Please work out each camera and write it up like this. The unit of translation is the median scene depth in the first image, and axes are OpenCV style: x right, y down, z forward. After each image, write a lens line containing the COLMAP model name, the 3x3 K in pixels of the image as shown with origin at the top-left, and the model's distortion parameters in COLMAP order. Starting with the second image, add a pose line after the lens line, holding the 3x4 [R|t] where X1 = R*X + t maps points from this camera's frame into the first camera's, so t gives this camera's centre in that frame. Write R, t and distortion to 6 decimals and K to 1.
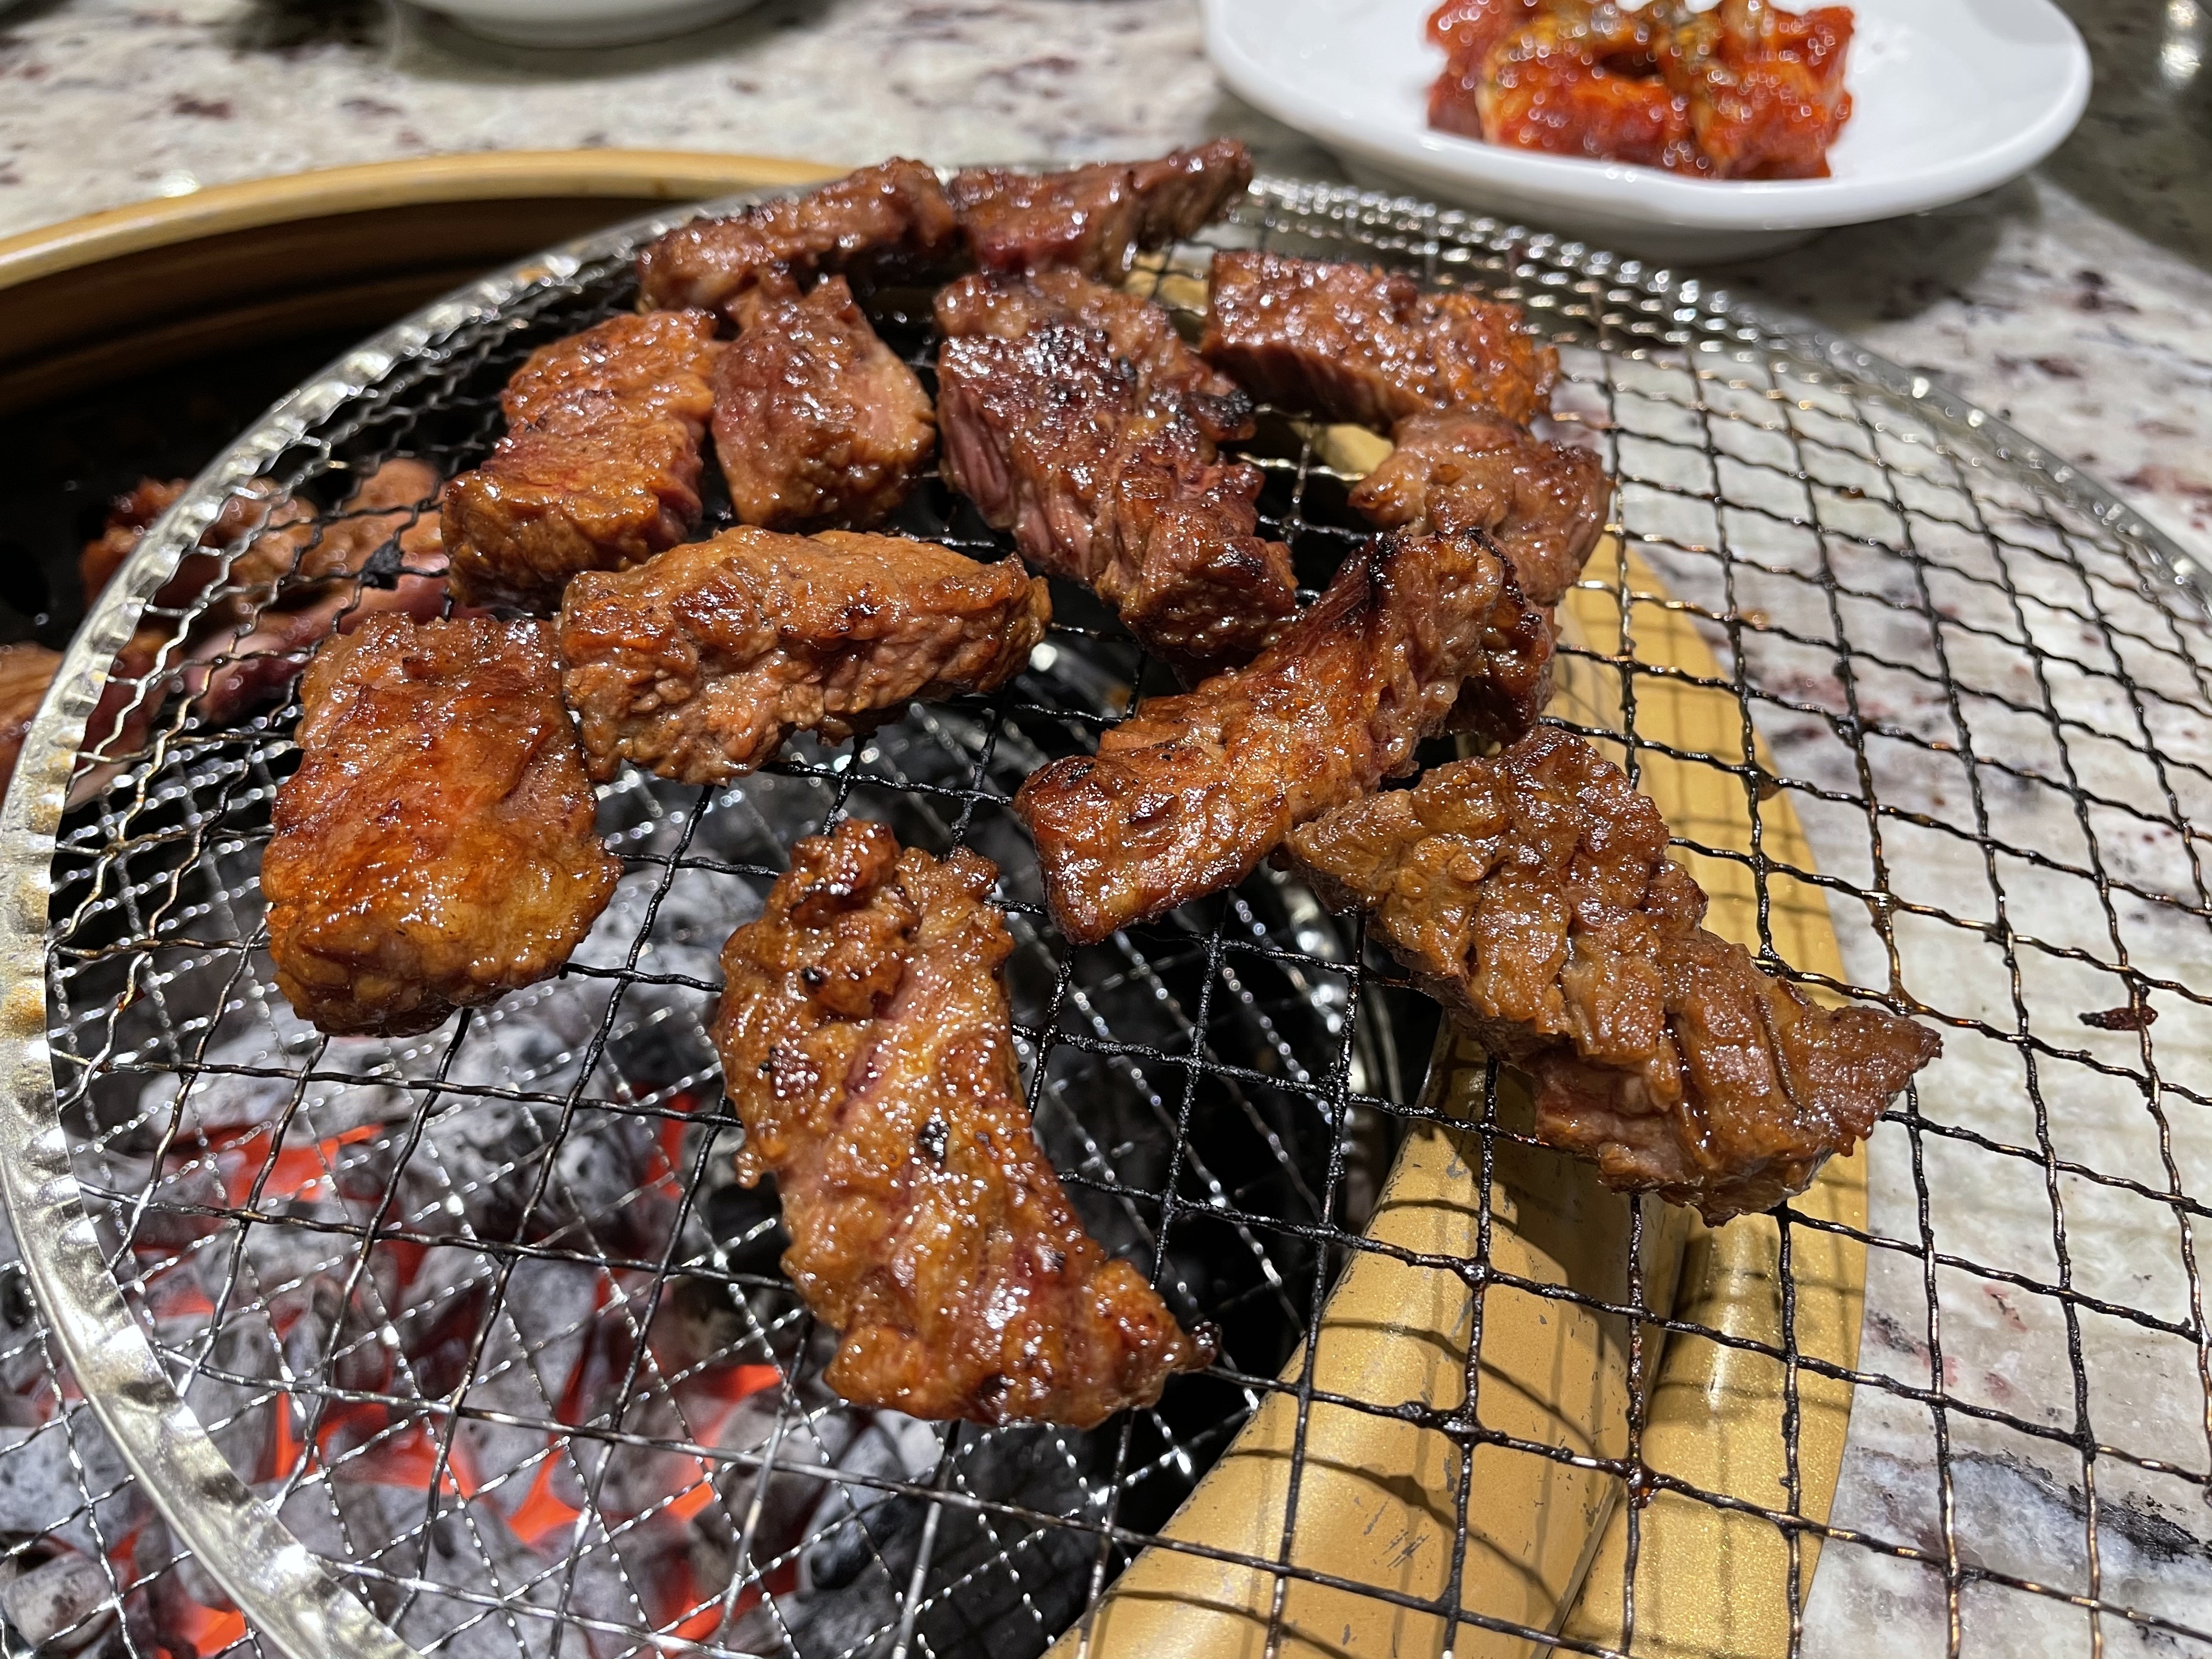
lens RADIAL K [[1714.7, 0, 1106.0], [0, 1714.7, 829.5], [0, 0, 1]] dist [0.069616, -0.115970]
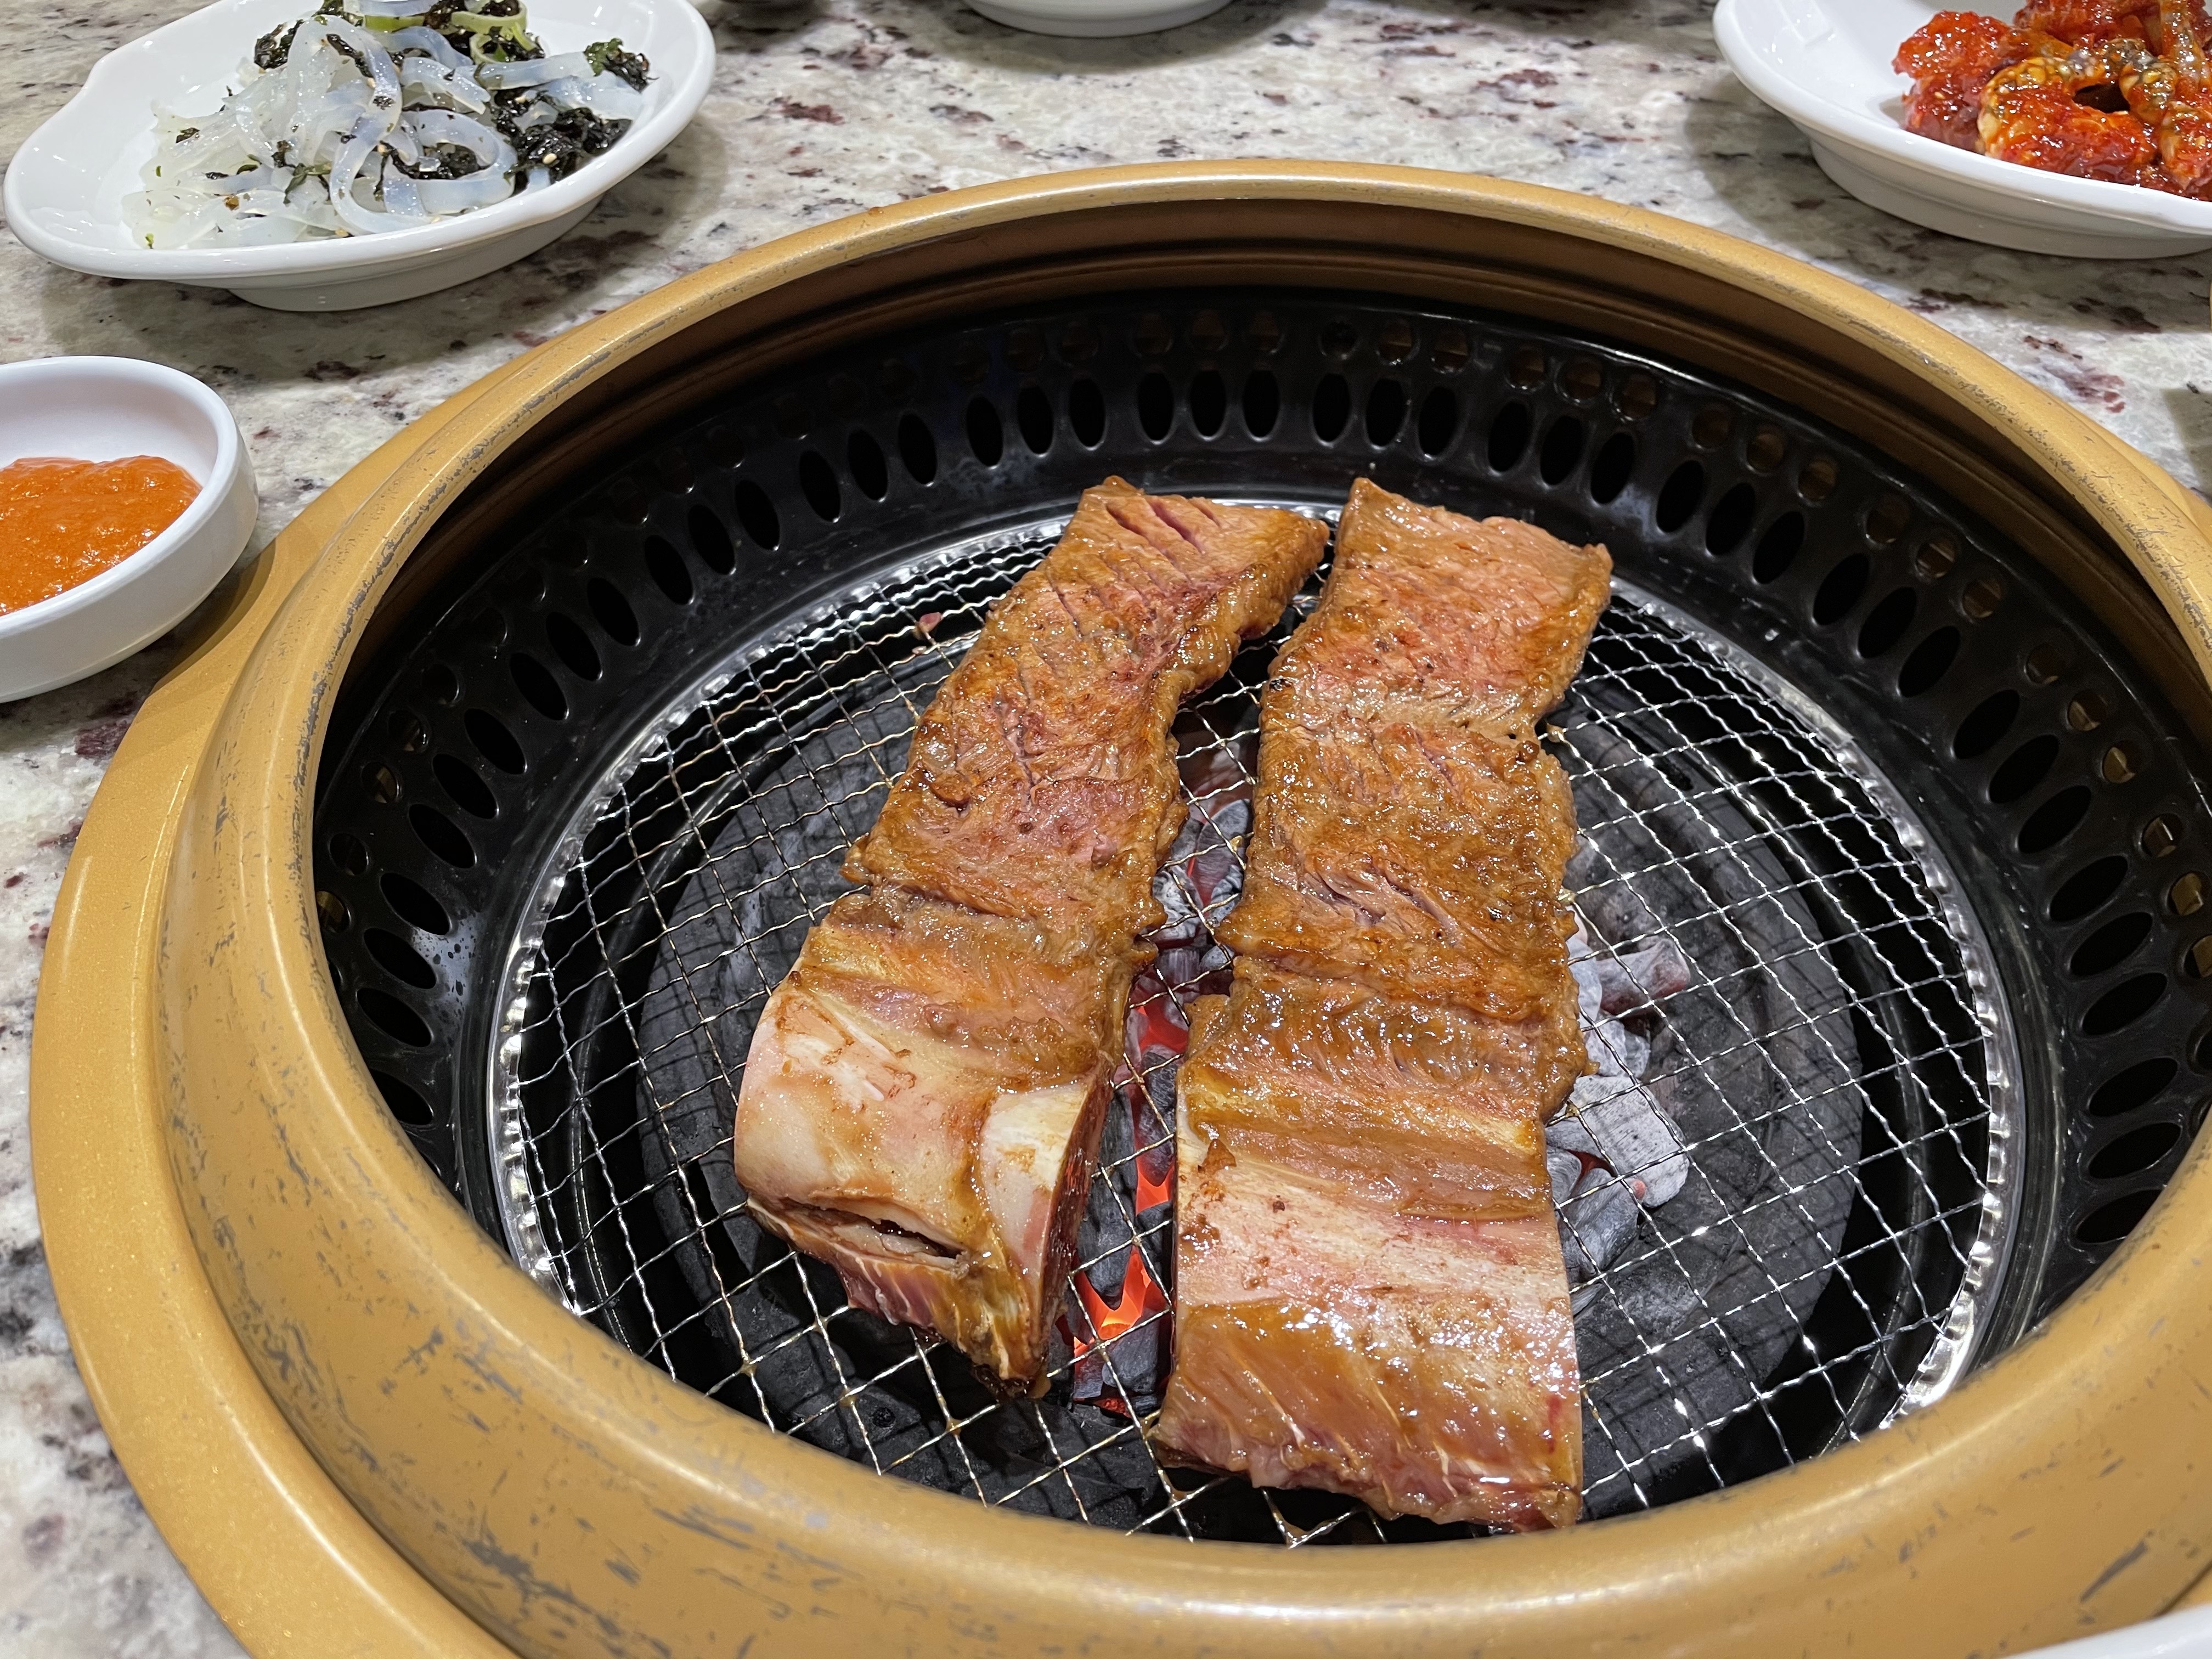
lens RADIAL K [[1699.3, 0, 1121.5], [0, 1699.3, 820.8], [0, 0, 1]] dist [0.084958, -0.136043]
pose [[0.999721, -0.003890, 0.023310, -0.730424], [0.003425, 0.999795, 0.019963, 0.081286], [-0.023383, -0.019877, 0.999529, -0.369061]]
